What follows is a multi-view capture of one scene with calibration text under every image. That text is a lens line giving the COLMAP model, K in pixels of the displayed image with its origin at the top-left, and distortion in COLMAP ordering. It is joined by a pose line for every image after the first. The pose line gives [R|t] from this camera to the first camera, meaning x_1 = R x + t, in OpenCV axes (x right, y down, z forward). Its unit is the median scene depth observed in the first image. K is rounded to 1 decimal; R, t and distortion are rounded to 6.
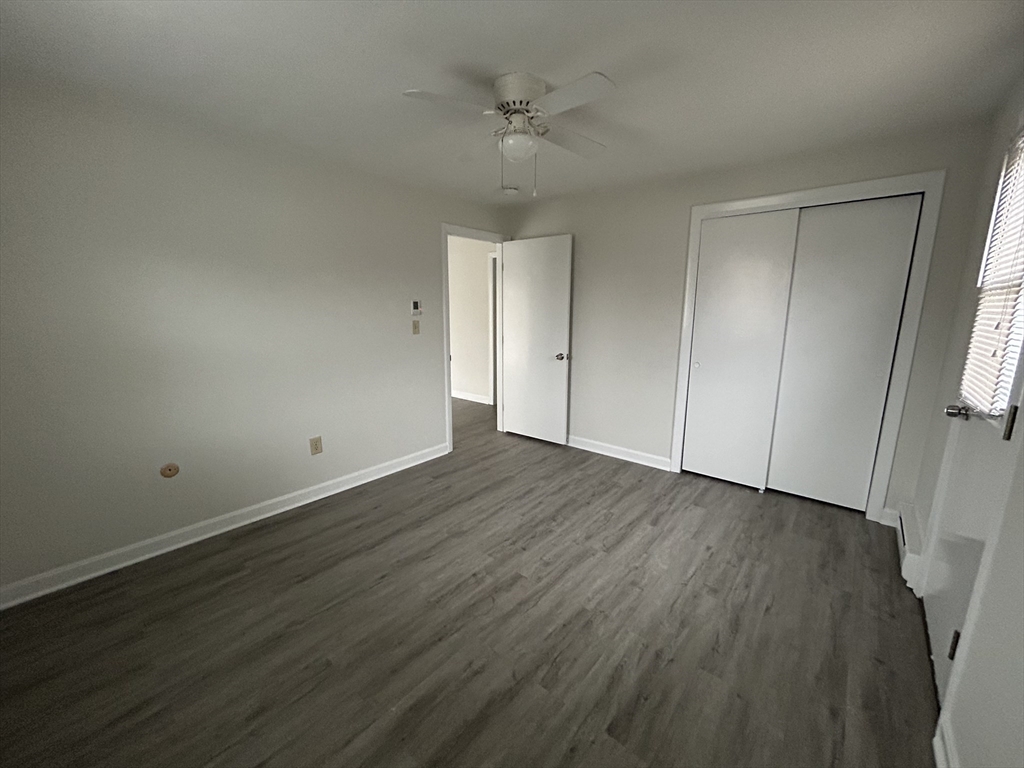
lens RADIAL K [[413.7, 0, 513.4], [0, 413.7, 387.6], [0, 0, 1]] dist [-0.010264, -0.000320]
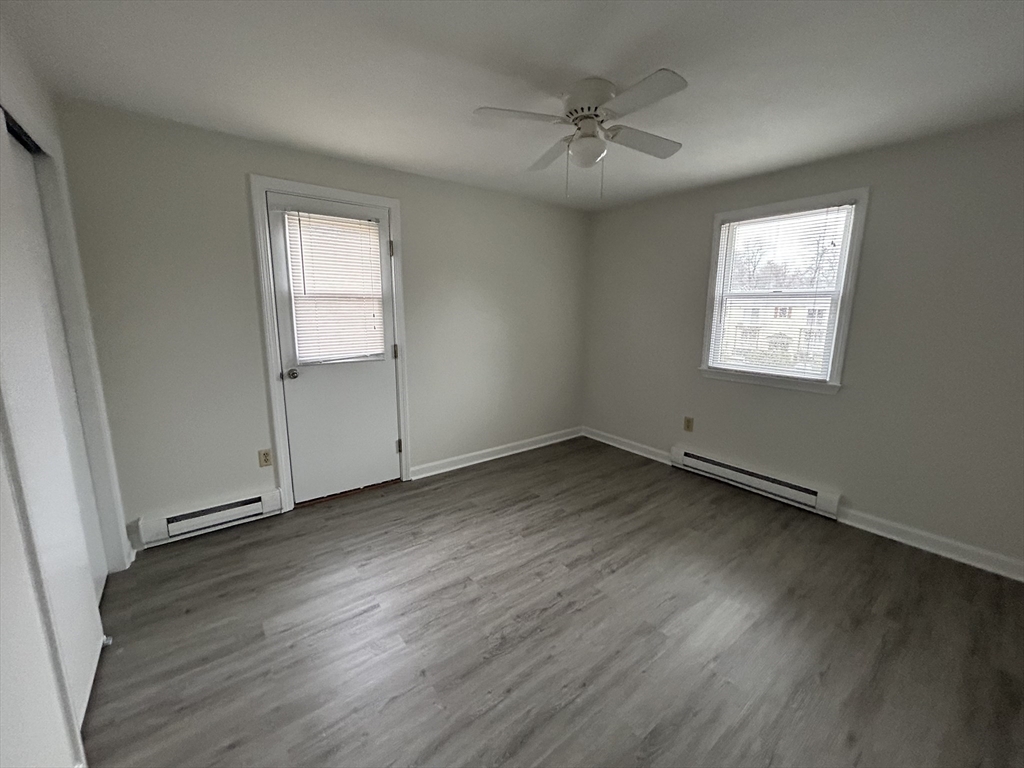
lens RADIAL K [[413.7, 0, 518.2], [0, 413.7, 377.5], [0, 0, 1]] dist [-0.010264, -0.000320]
pose [[-0.980942, -0.040317, 0.190074, -0.039798], [0.030654, 0.933875, 0.356284, -0.382704], [-0.191870, 0.355320, -0.914841, 1.883452]]
